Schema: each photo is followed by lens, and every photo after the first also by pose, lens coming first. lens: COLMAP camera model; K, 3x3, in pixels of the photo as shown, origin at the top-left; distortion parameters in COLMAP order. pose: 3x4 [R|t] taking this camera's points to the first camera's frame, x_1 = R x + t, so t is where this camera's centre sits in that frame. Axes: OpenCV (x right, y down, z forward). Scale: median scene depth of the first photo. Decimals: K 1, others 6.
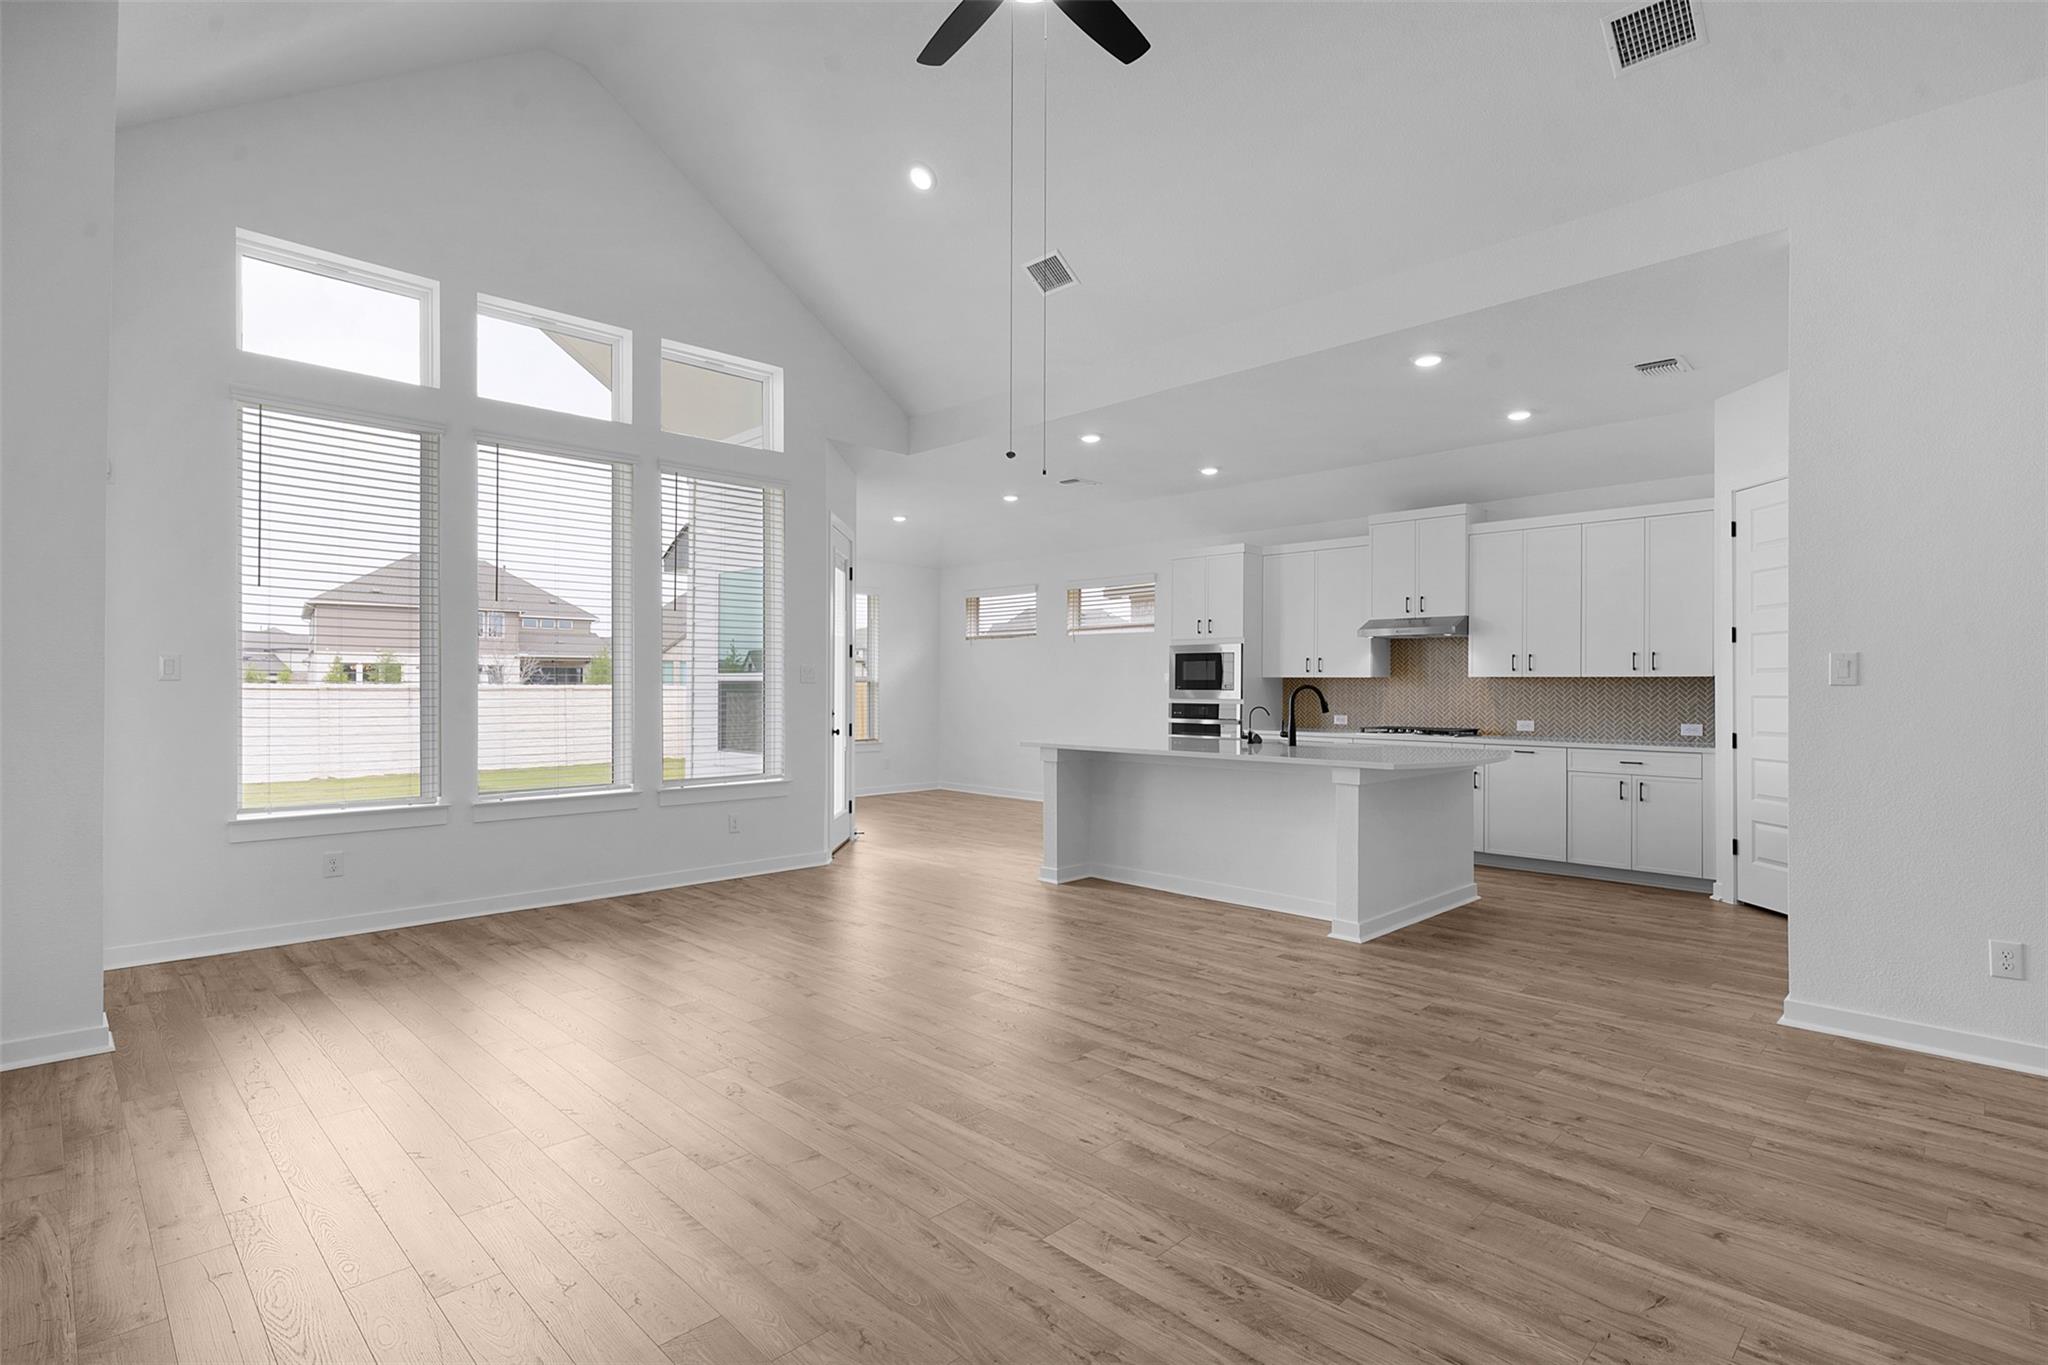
lens RADIAL K [[995.9, 0, 1026.0], [0, 995.9, 687.3], [0, 0, 1]] dist [0.001539, 0.000949]
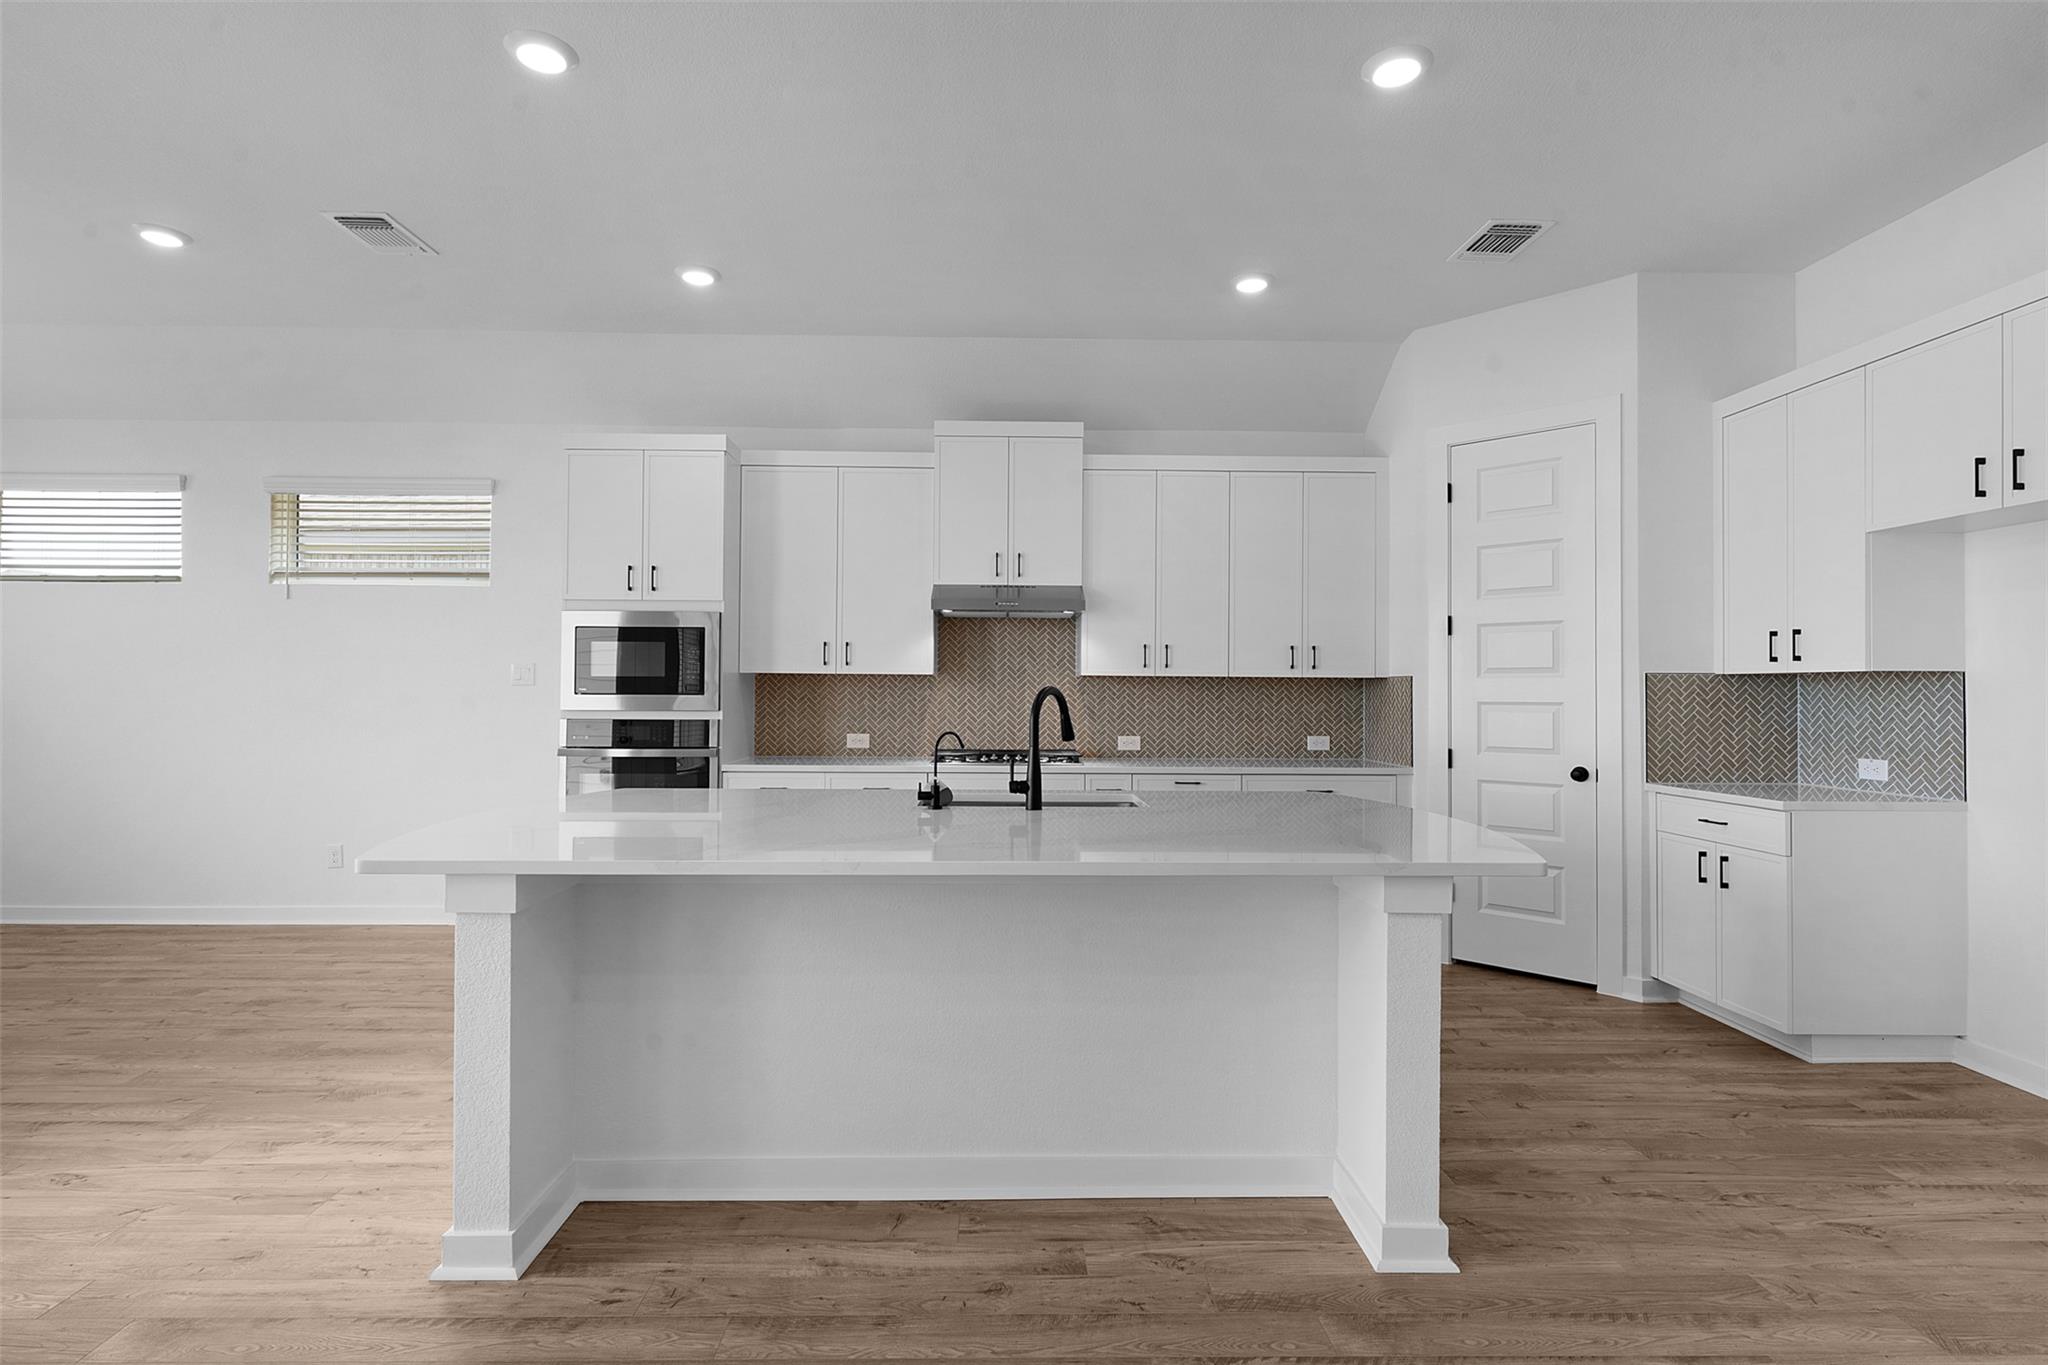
lens RADIAL K [[995.9, 0, 1018.8], [0, 995.9, 685.3], [0, 0, 1]] dist [0.001539, 0.000949]
pose [[0.696380, 0.003182, 0.717666, -0.109736], [-0.003062, 0.999994, -0.001463, -0.003341], [-0.717667, -0.001178, 0.696386, 0.753498]]
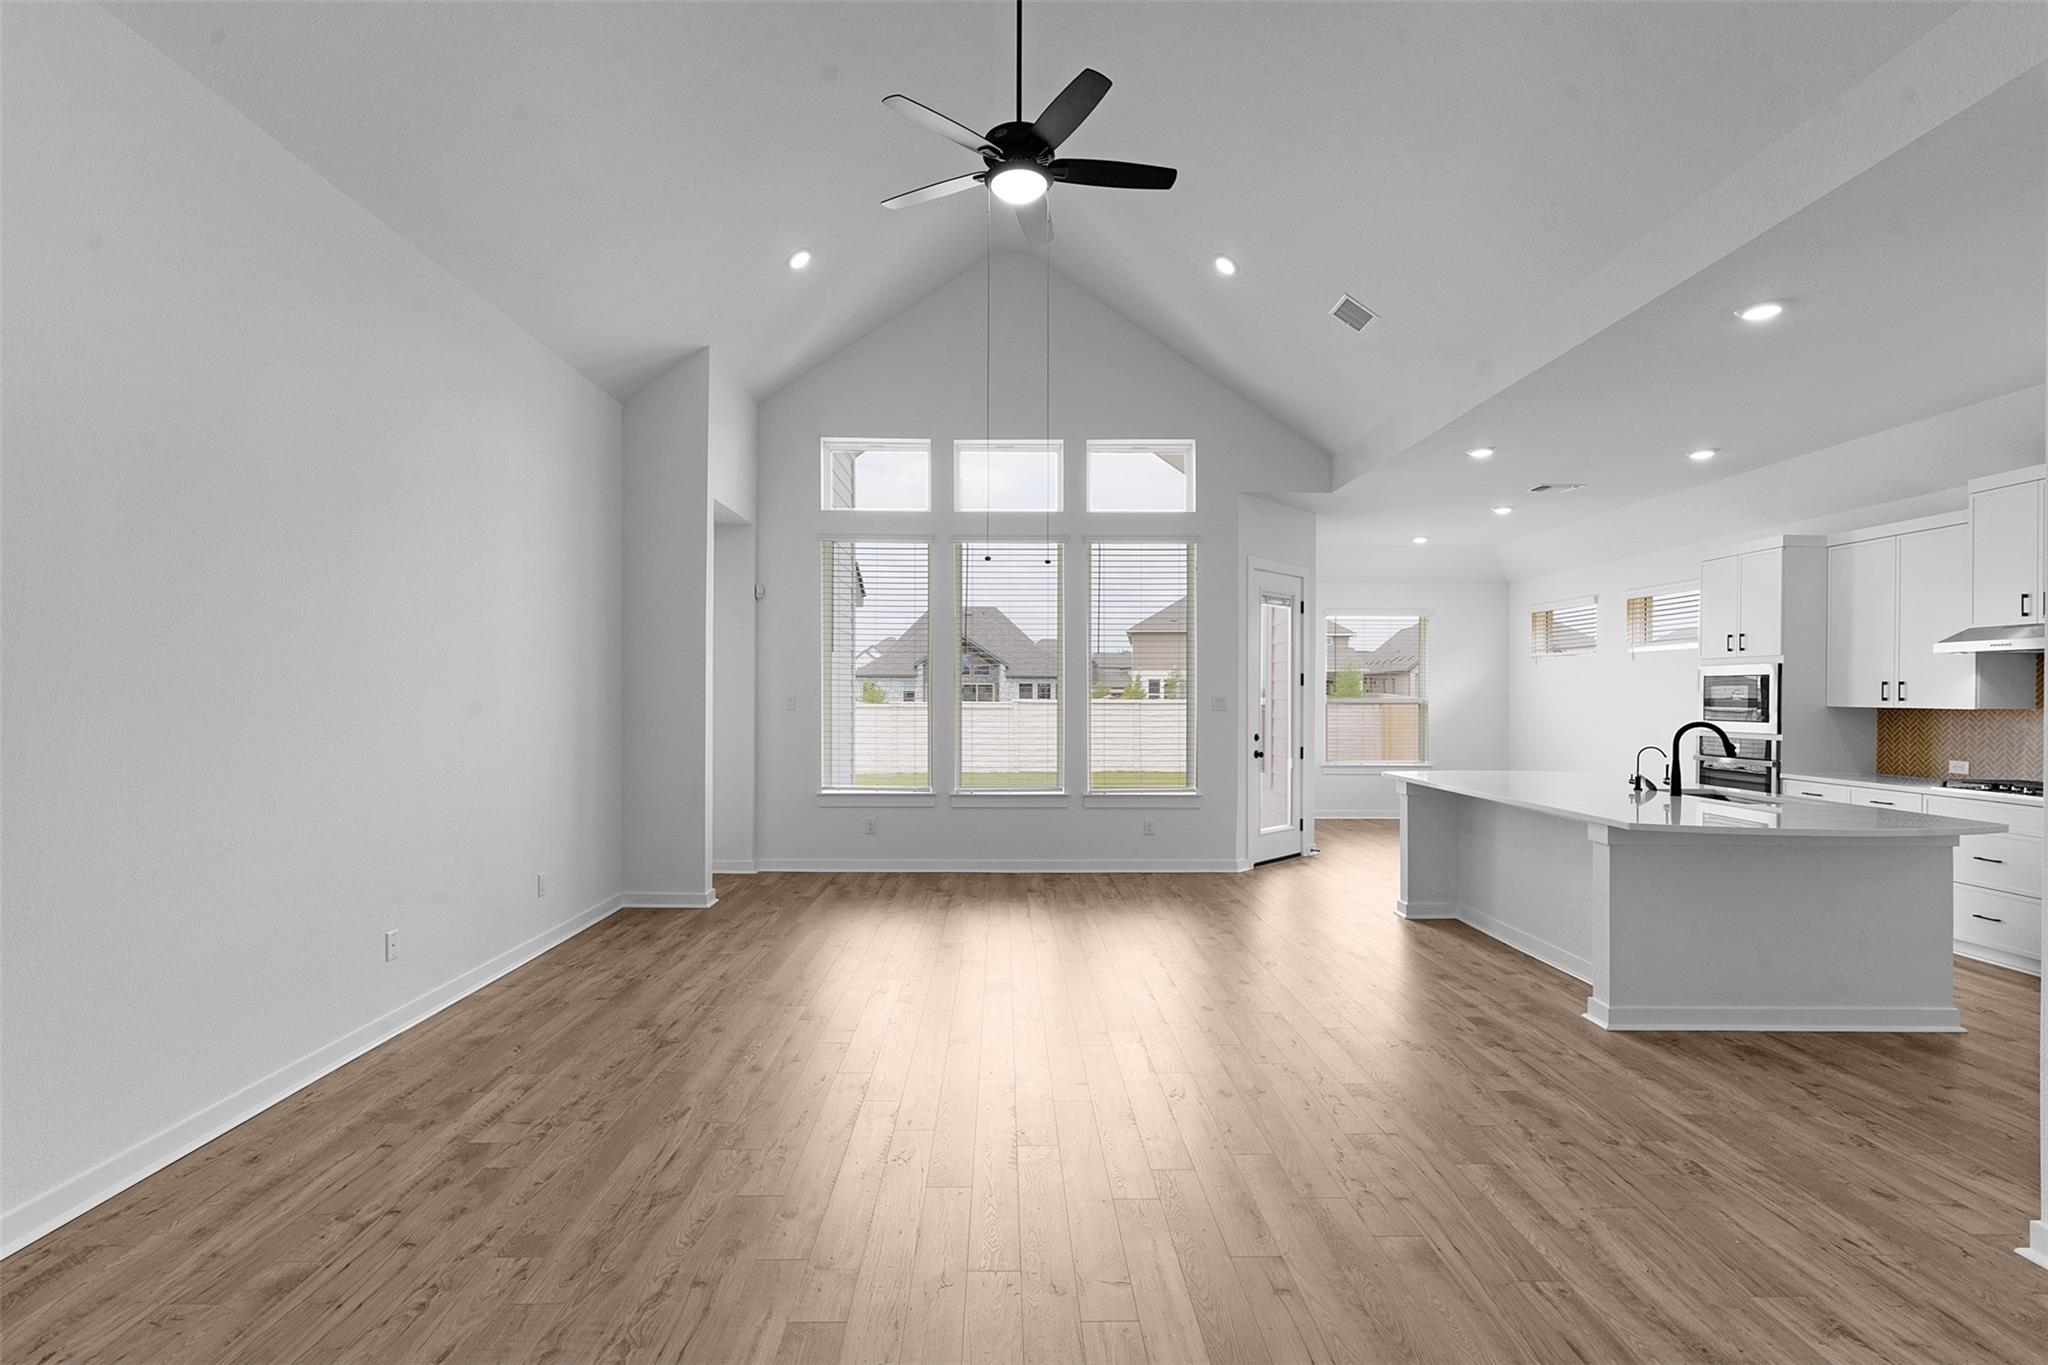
lens RADIAL K [[995.9, 0, 1015.9], [0, 995.9, 689.7], [0, 0, 1]] dist [0.001539, 0.000949]
pose [[0.717012, -0.002463, -0.697056, 0.514297], [-0.003239, 0.999971, -0.006865, -0.024470], [0.697053, 0.007180, 0.716983, 0.030547]]
